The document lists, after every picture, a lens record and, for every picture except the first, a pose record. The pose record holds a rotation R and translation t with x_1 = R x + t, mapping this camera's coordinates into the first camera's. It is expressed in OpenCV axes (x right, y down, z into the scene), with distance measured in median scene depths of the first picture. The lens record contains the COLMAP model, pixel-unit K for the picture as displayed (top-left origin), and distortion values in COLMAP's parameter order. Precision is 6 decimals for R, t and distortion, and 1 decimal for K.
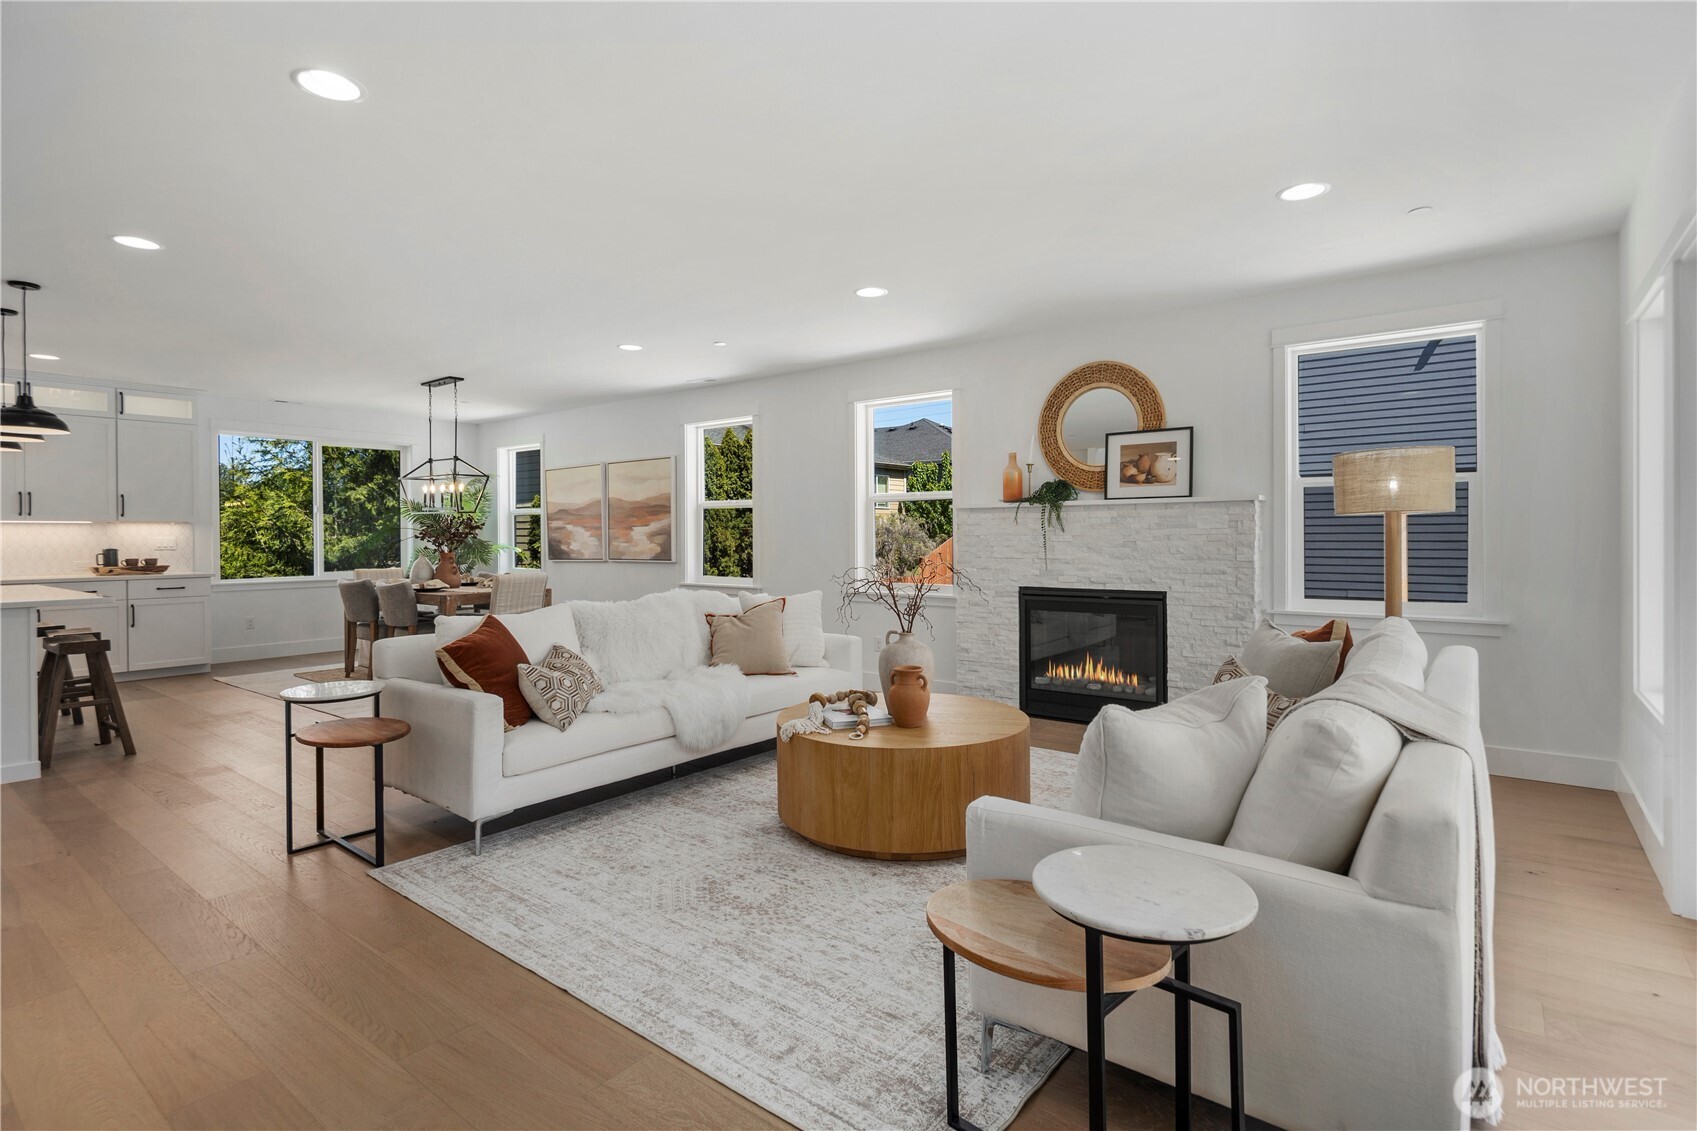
lens RADIAL K [[832.6, 0, 851.4], [0, 832.6, 543.8], [0, 0, 1]] dist [0.002968, -0.003544]
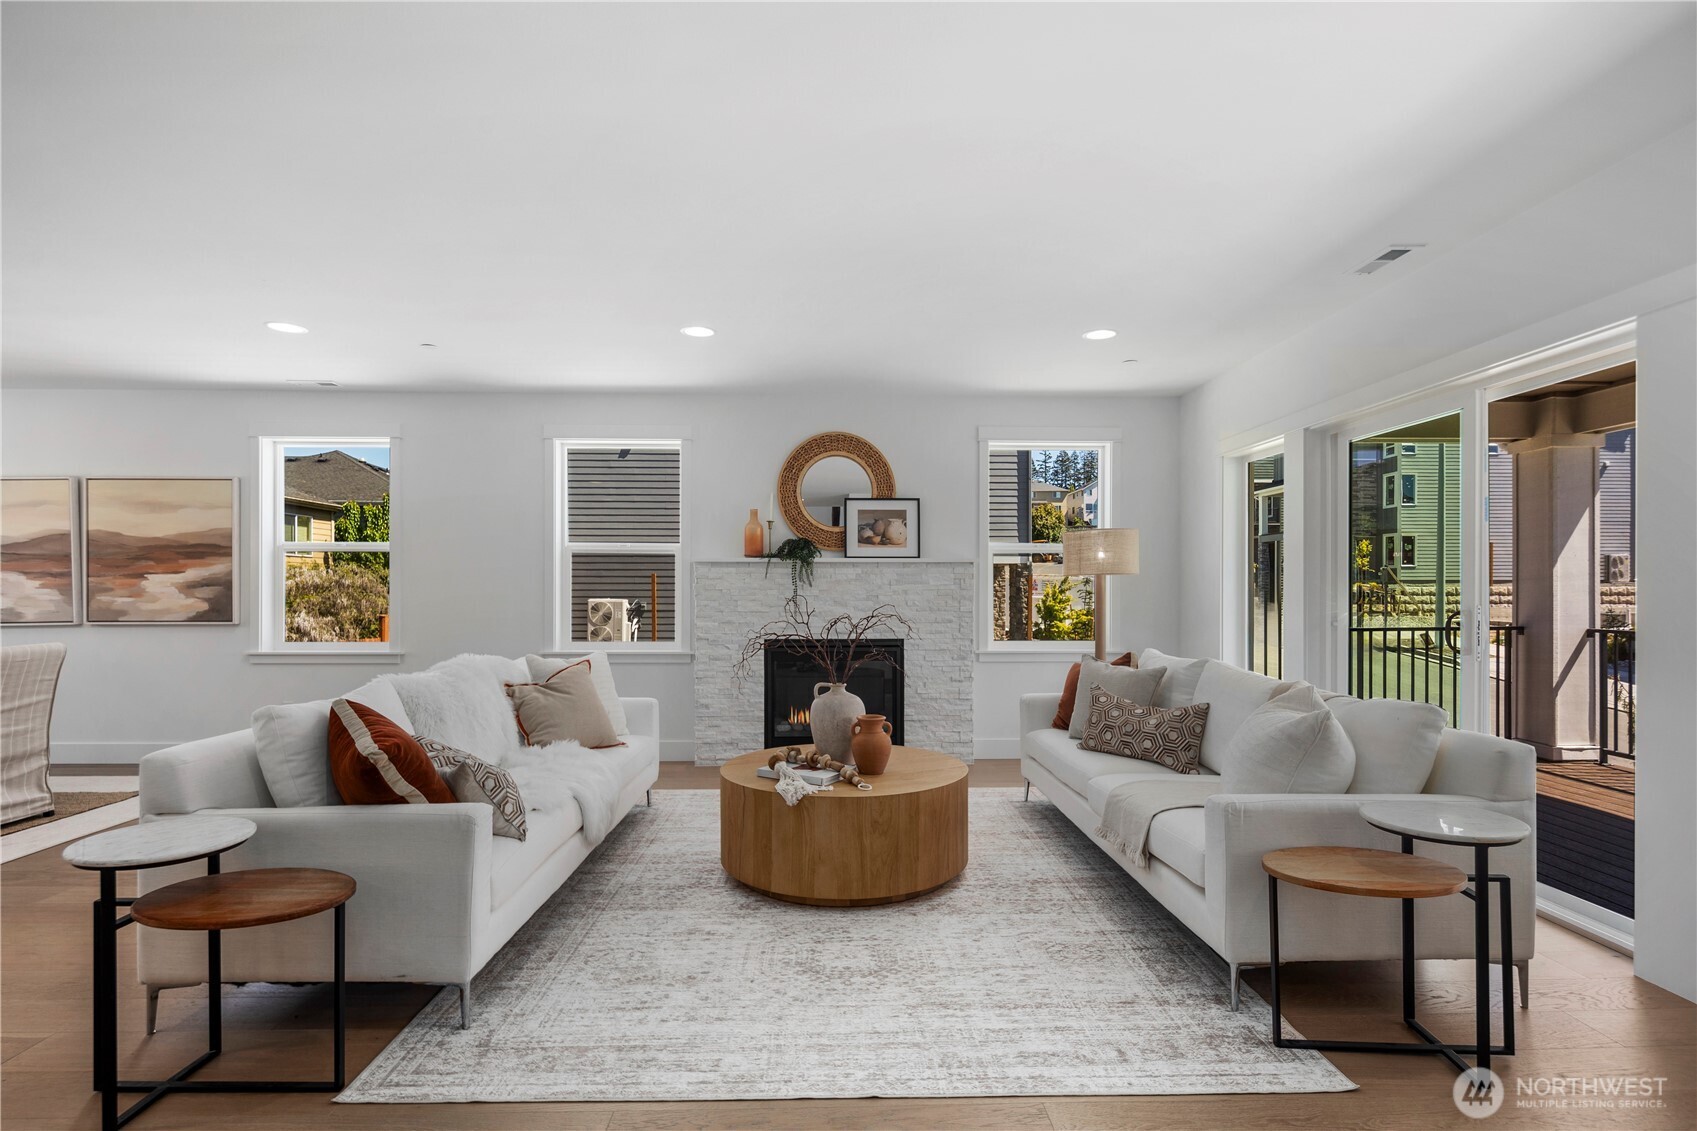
lens RADIAL K [[832.6, 0, 868.1], [0, 832.6, 593.1], [0, 0, 1]] dist [0.002968, -0.003544]
pose [[0.769268, 0.004117, 0.638913, -0.370079], [0.001144, 0.999969, -0.007821, 0.002369], [-0.638926, 0.006747, 0.769239, 0.127977]]
